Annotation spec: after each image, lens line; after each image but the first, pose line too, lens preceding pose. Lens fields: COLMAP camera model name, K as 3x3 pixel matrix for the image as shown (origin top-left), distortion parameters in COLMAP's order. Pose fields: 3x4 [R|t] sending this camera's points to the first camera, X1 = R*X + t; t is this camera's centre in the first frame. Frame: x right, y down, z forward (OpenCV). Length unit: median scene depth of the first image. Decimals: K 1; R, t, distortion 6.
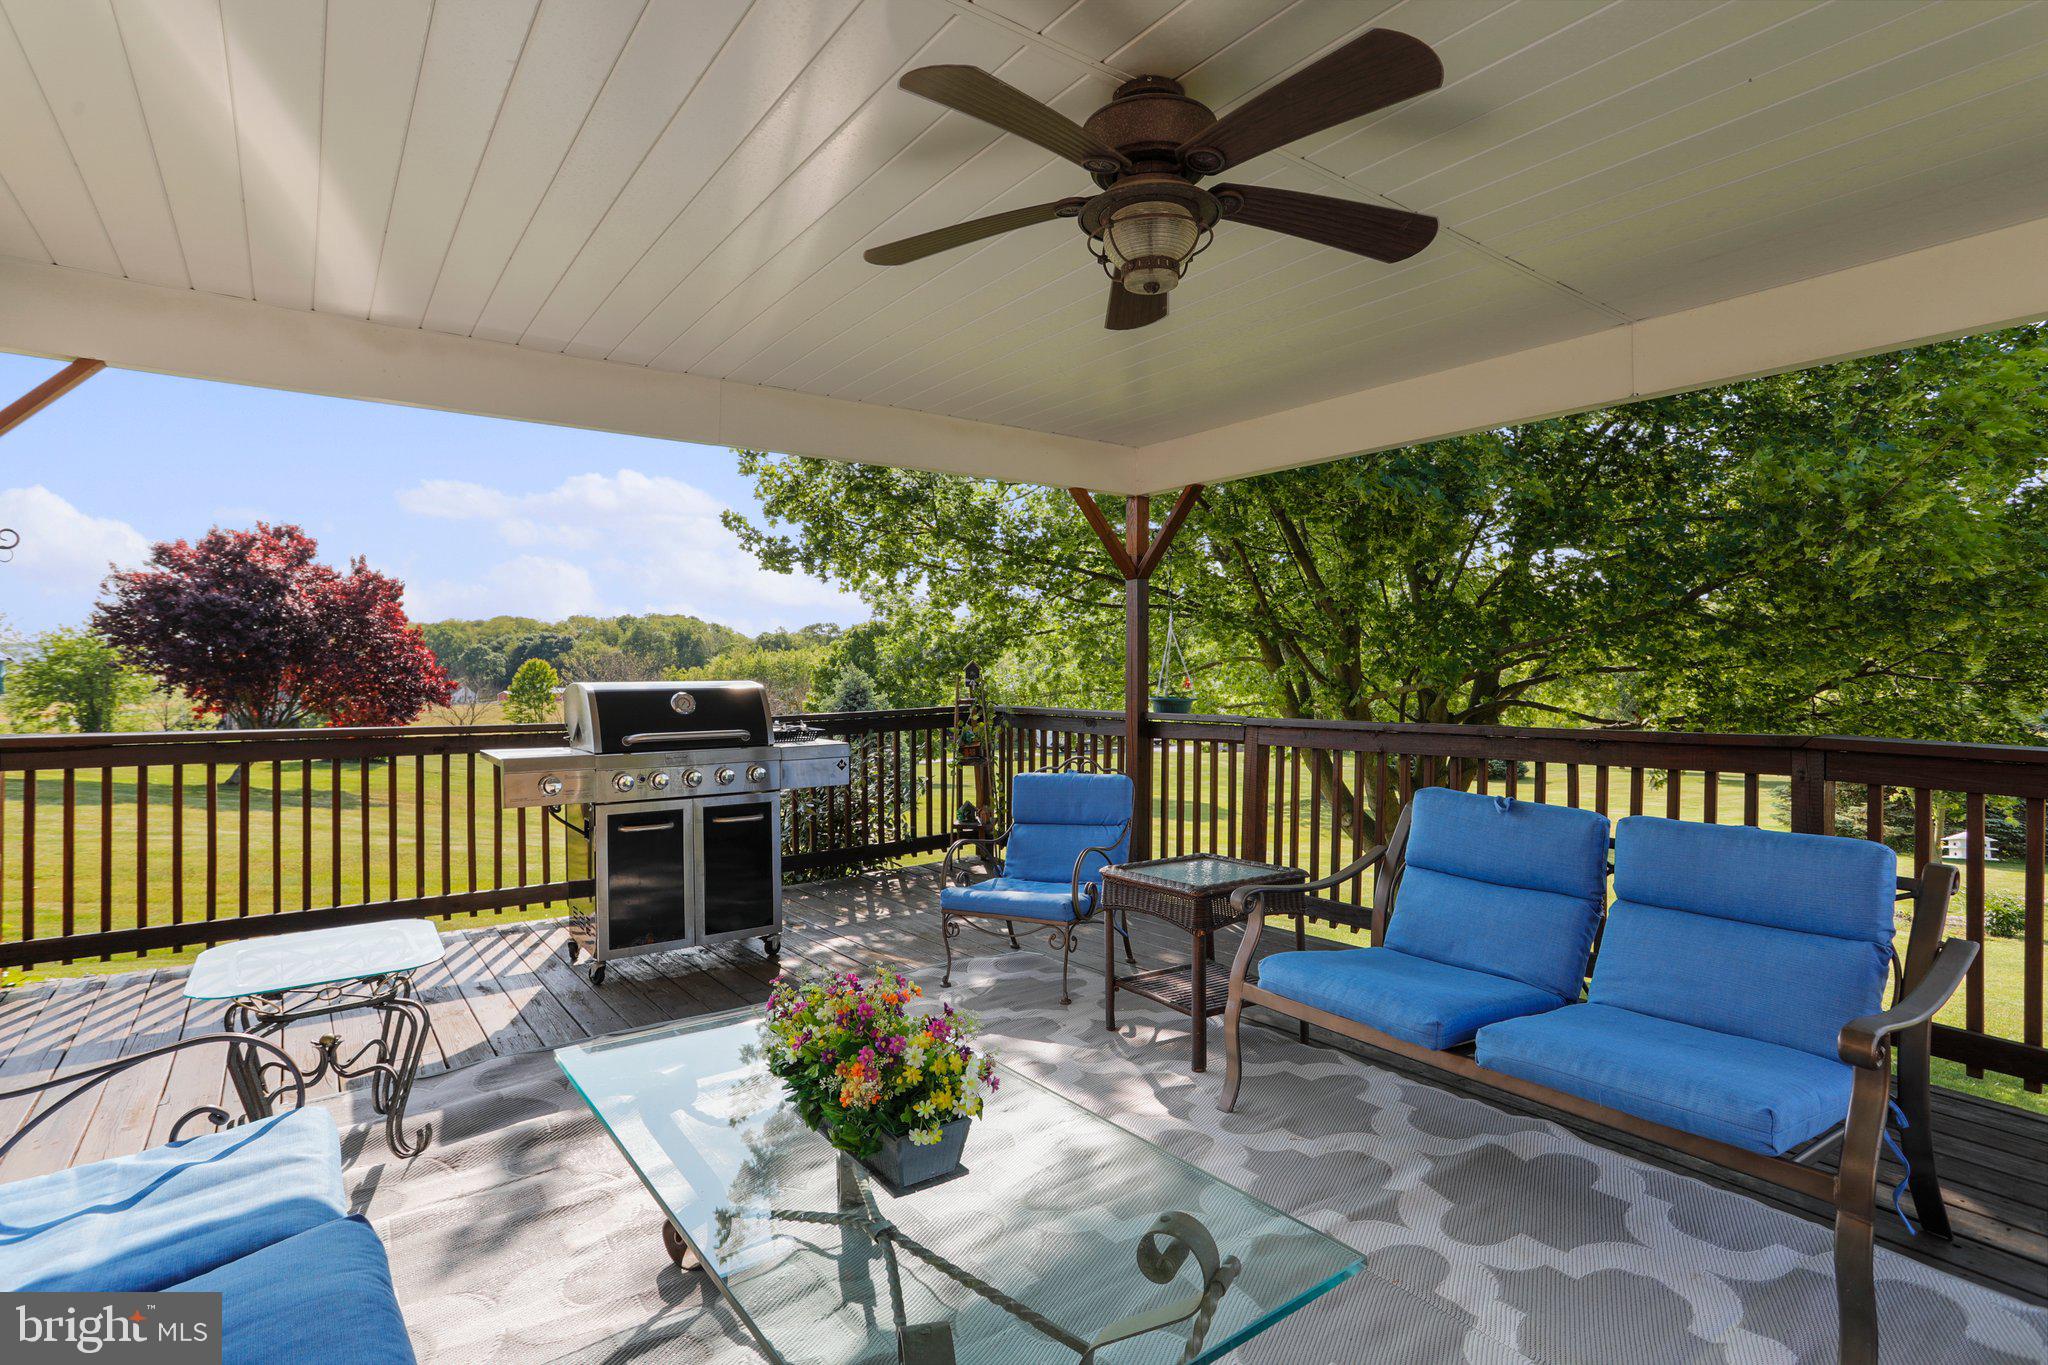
lens RADIAL K [[1002.5, 0, 1019.8], [0, 1002.5, 690.4], [0, 0, 1]] dist [-0.001938, -0.000110]
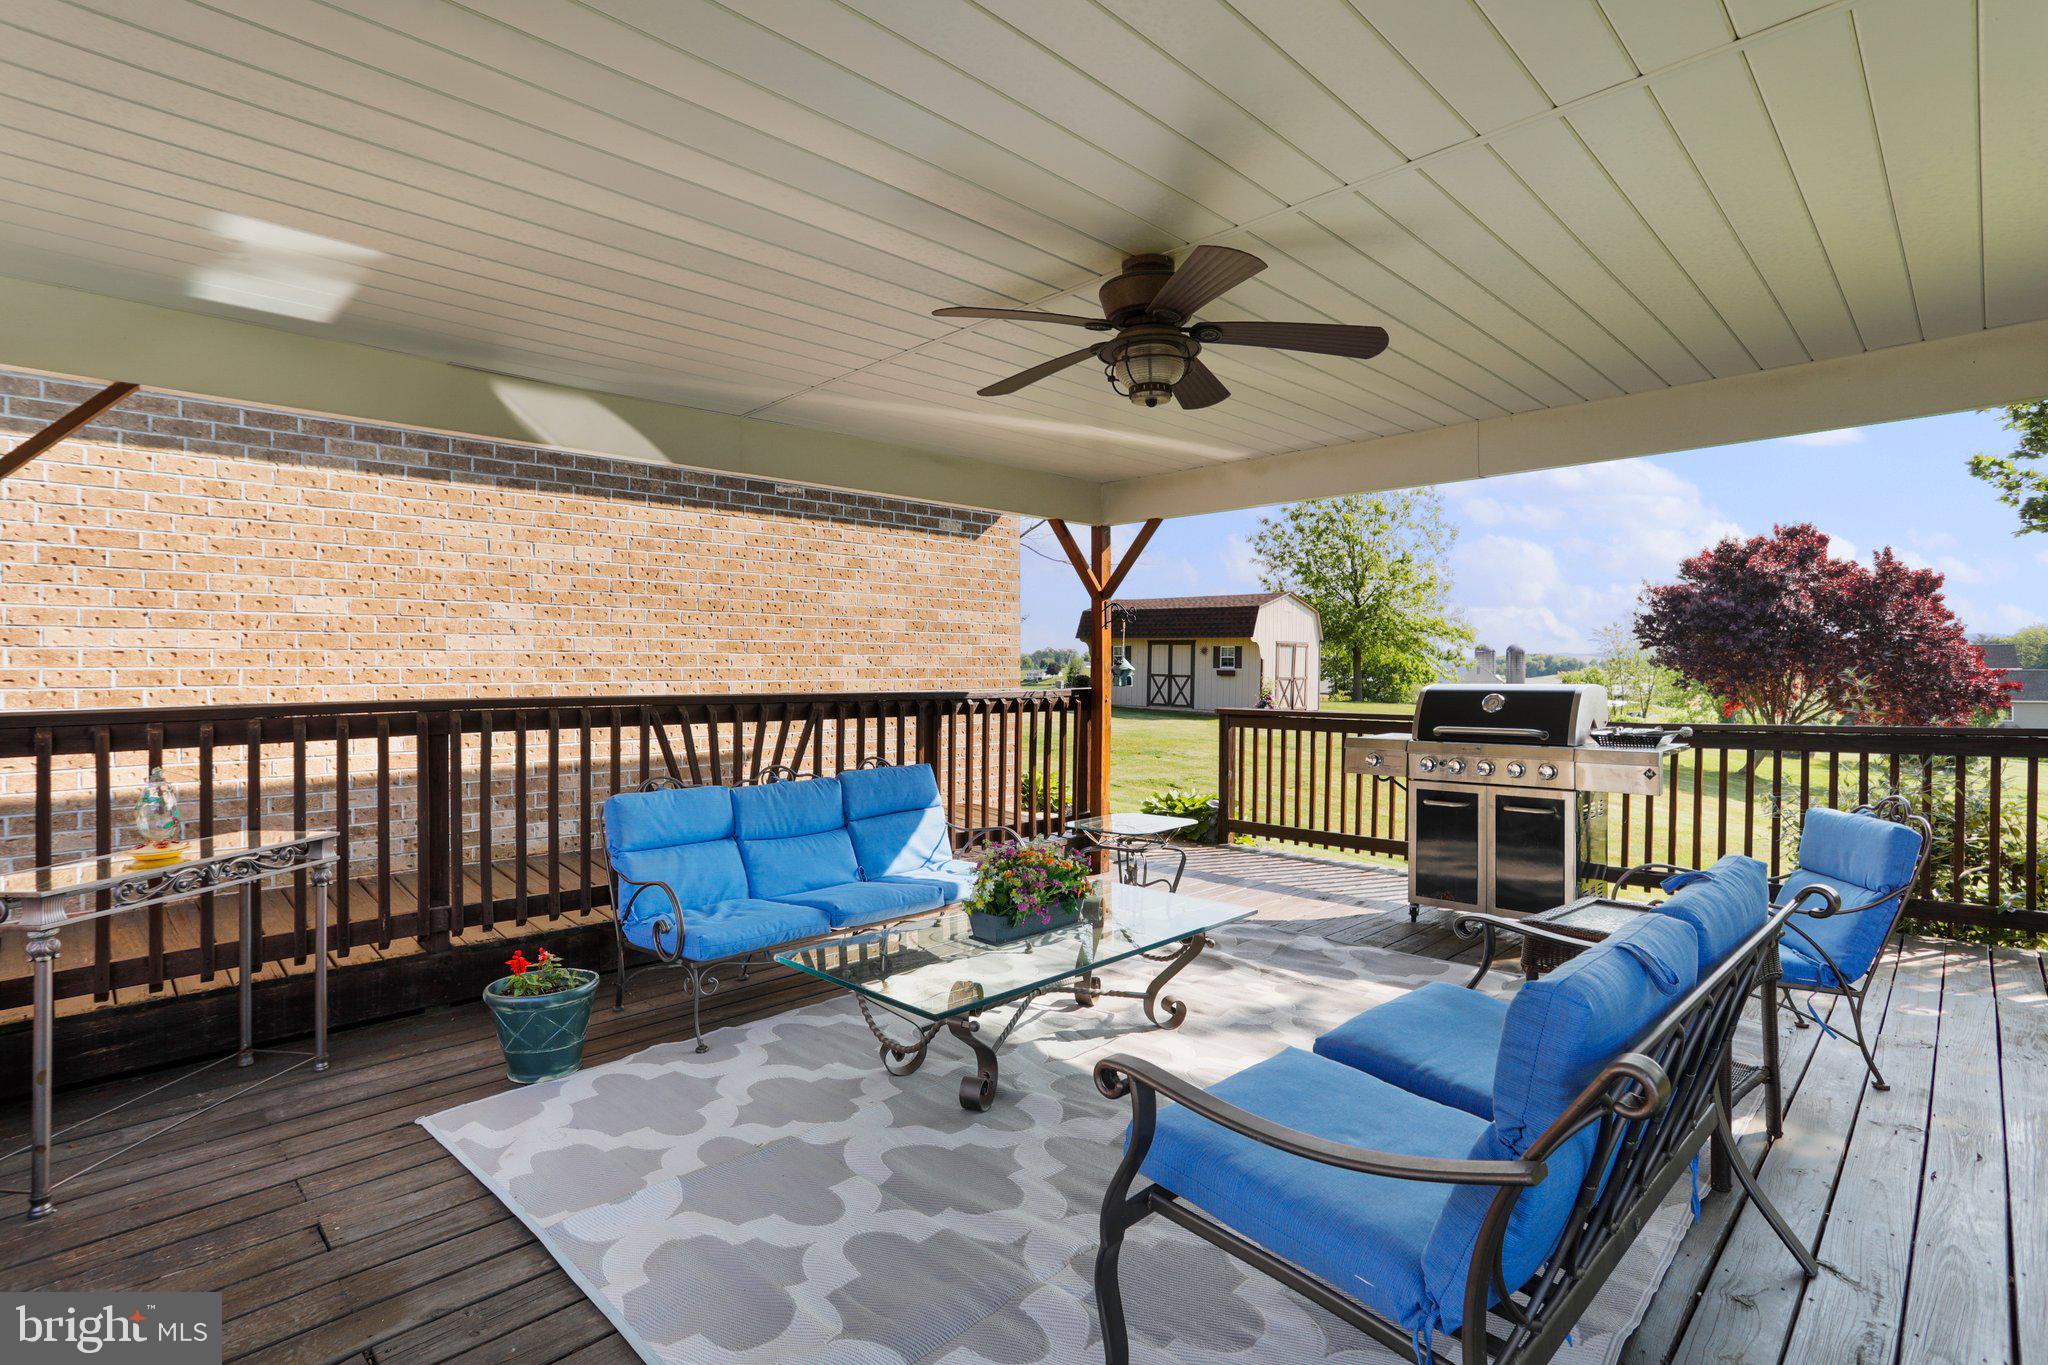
lens RADIAL K [[1002.5, 0, 1020.6], [0, 1002.5, 673.4], [0, 0, 1]] dist [-0.001938, -0.000110]
pose [[0.176375, 0.007849, -0.984292, 0.141947], [-0.021503, 0.999760, 0.004119, -0.003042], [0.984088, 0.020439, 0.176502, 0.052595]]
